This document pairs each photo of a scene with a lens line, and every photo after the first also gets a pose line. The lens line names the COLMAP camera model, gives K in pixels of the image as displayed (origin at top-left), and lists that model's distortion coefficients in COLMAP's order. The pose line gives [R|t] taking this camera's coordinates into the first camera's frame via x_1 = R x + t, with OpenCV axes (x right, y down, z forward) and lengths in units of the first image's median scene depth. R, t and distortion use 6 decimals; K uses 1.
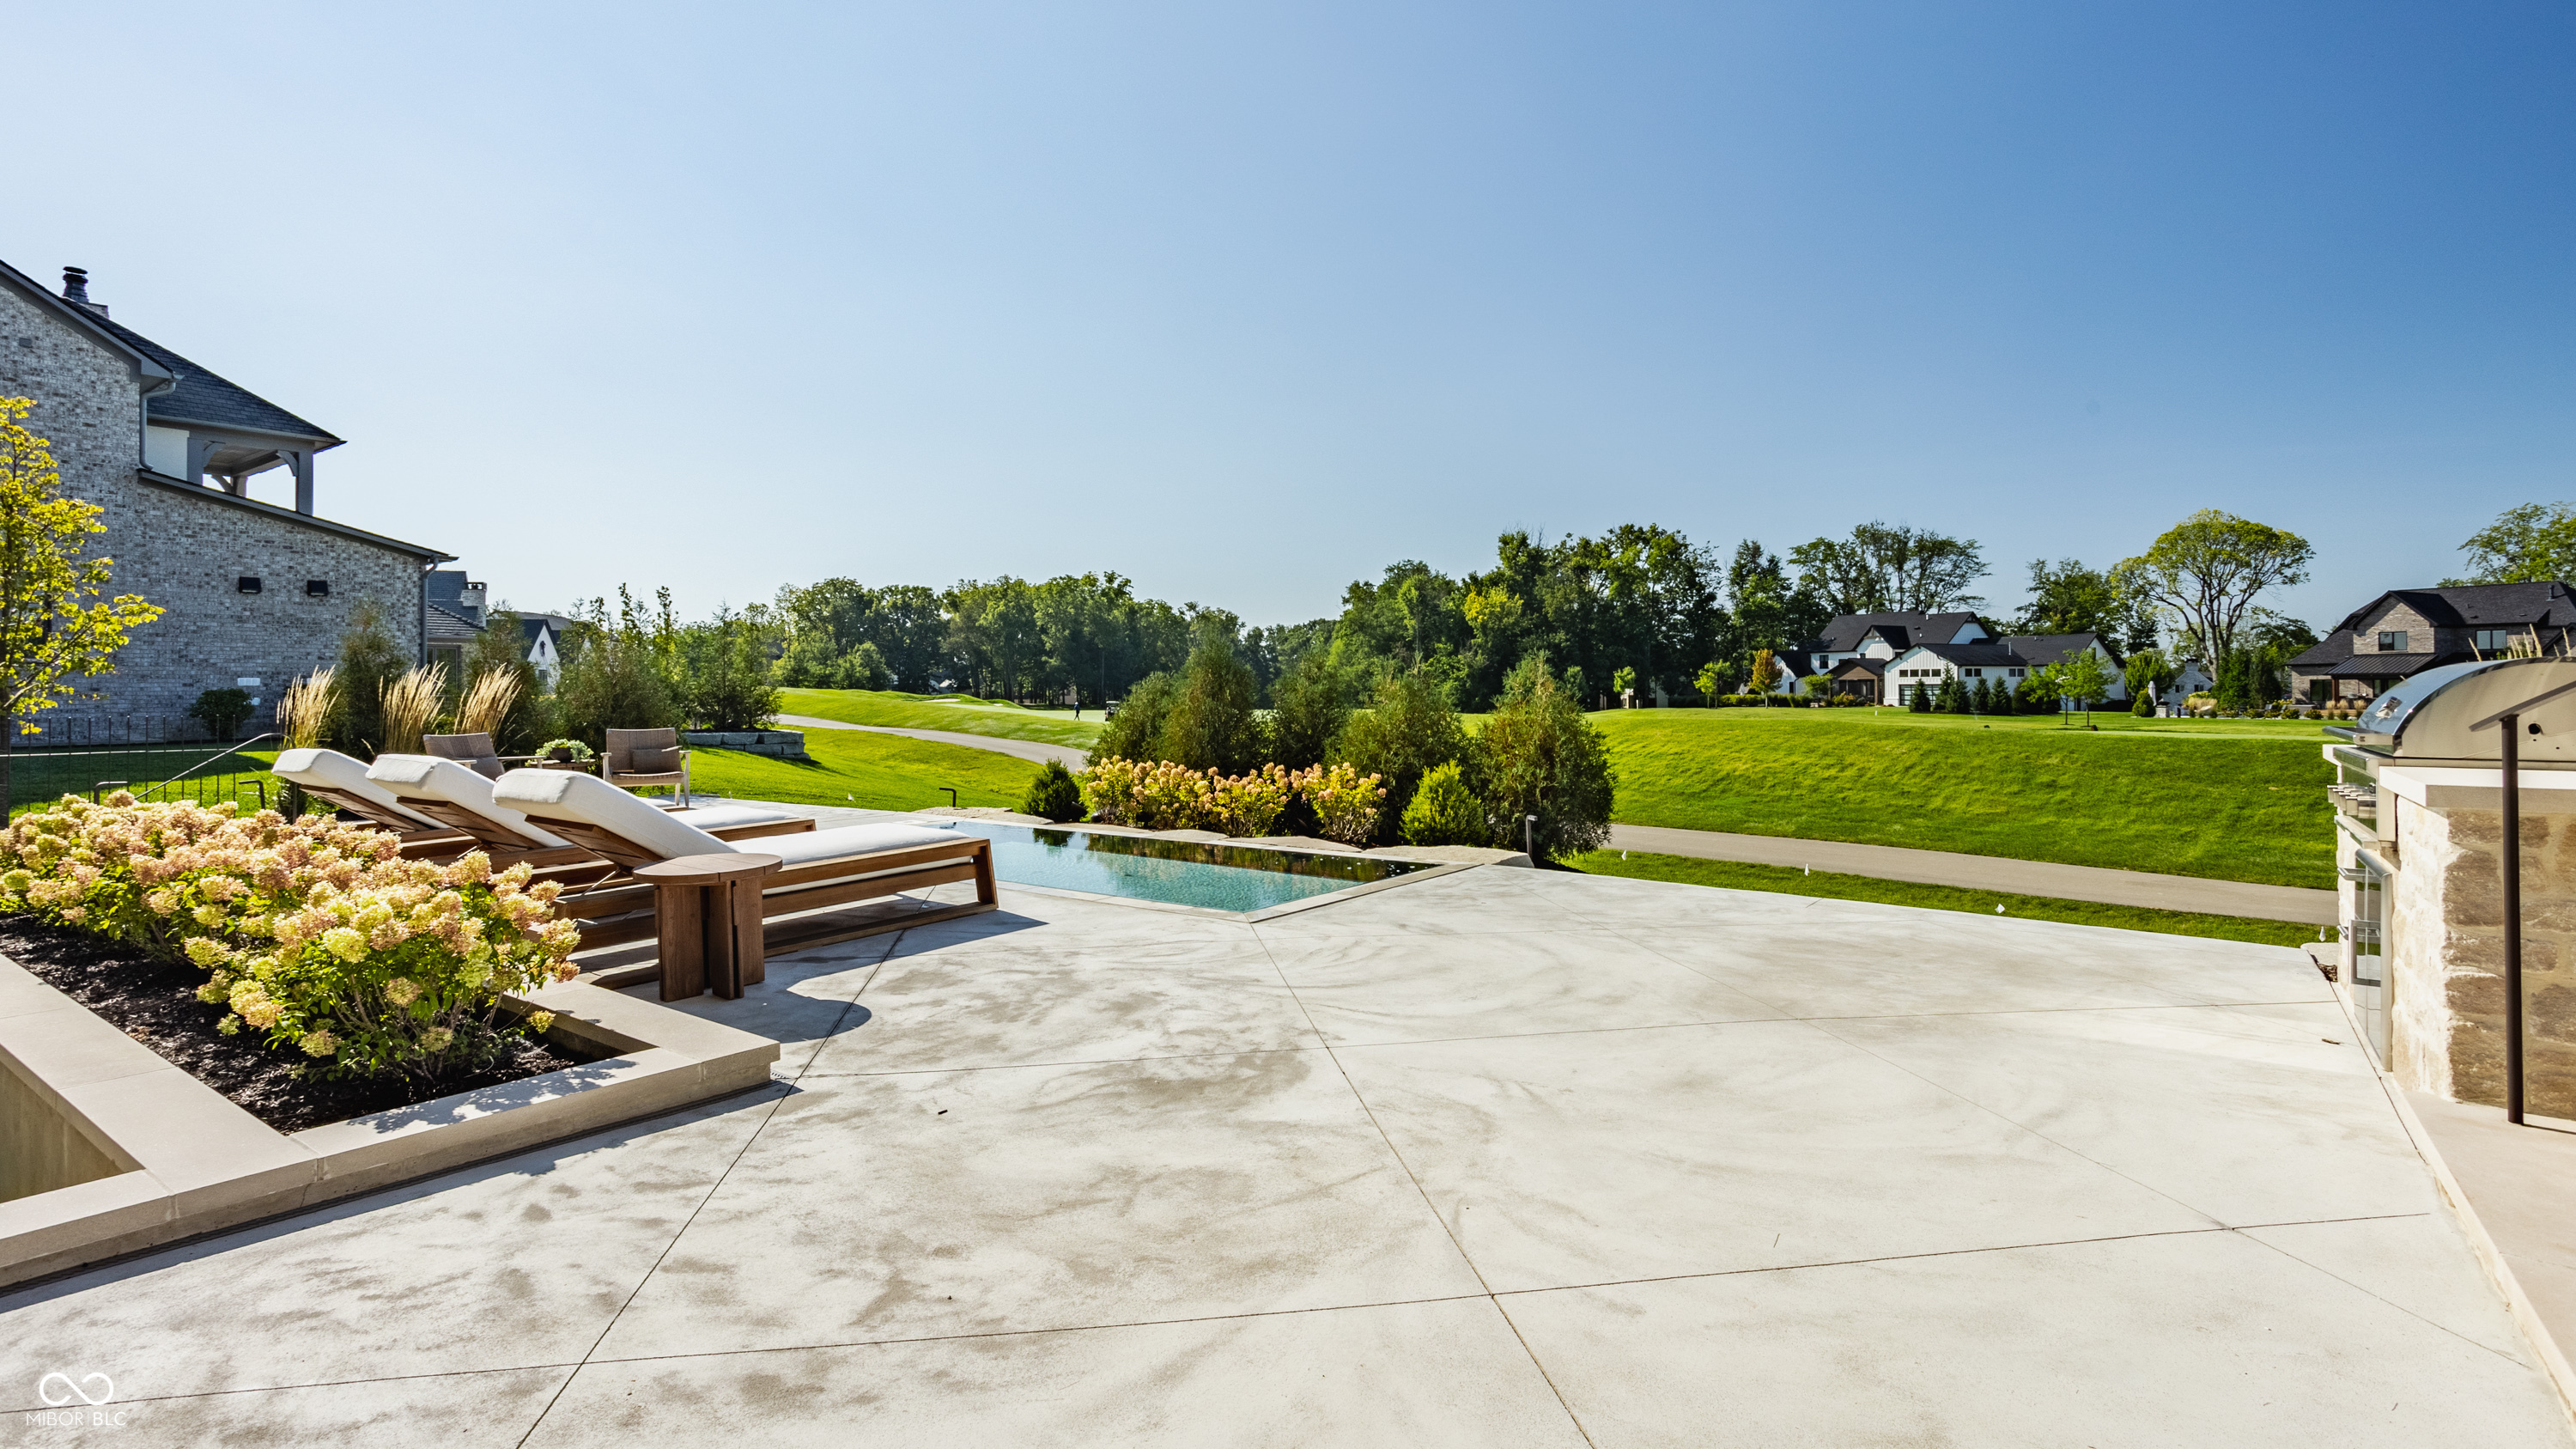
lens RADIAL K [[1273.4, 0, 1288.0], [0, 1273.4, 724.5], [0, 0, 1]] dist [-0.023312, 0.018222]
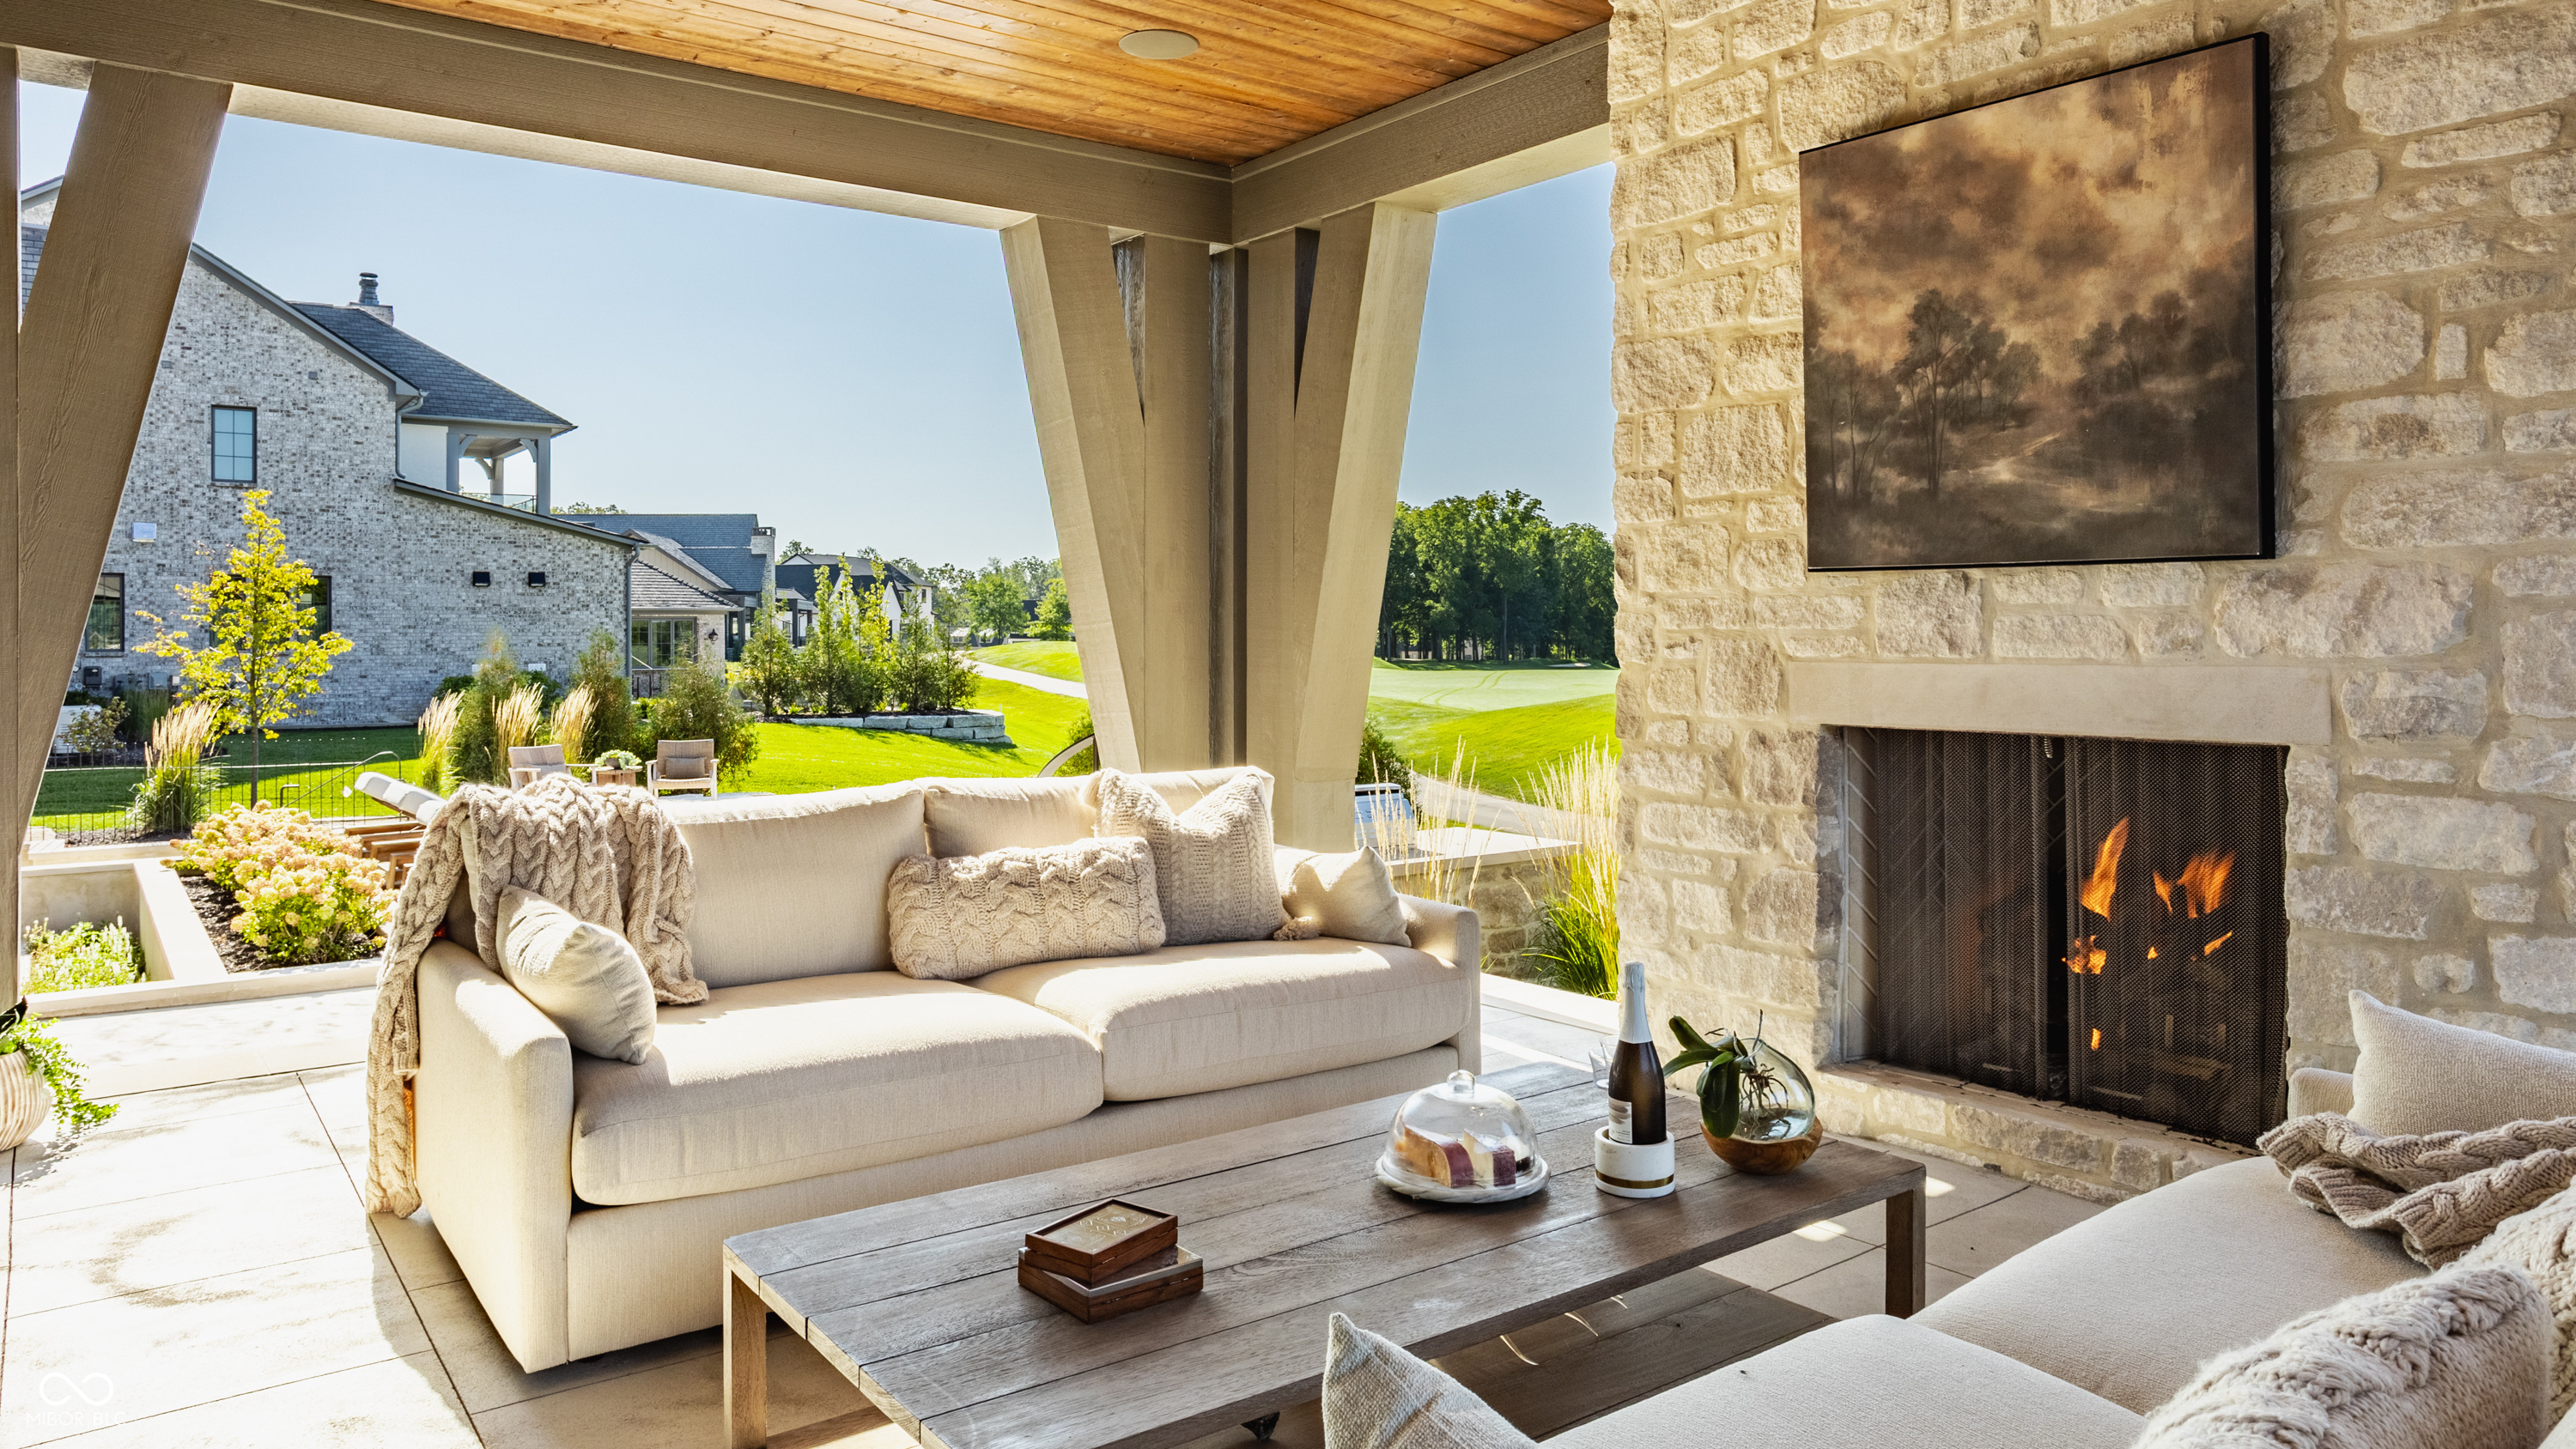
lens RADIAL K [[1684.8, 0, 1288.0], [0, 1684.8, 724.5], [0, 0, 1]] dist [-0.002810, 0.000632]
pose [[0.957312, 0.019726, -0.288384, 0.225767], [-0.012697, 0.999575, 0.026224, -0.028006], [0.288779, -0.021443, 0.957156, -0.160921]]
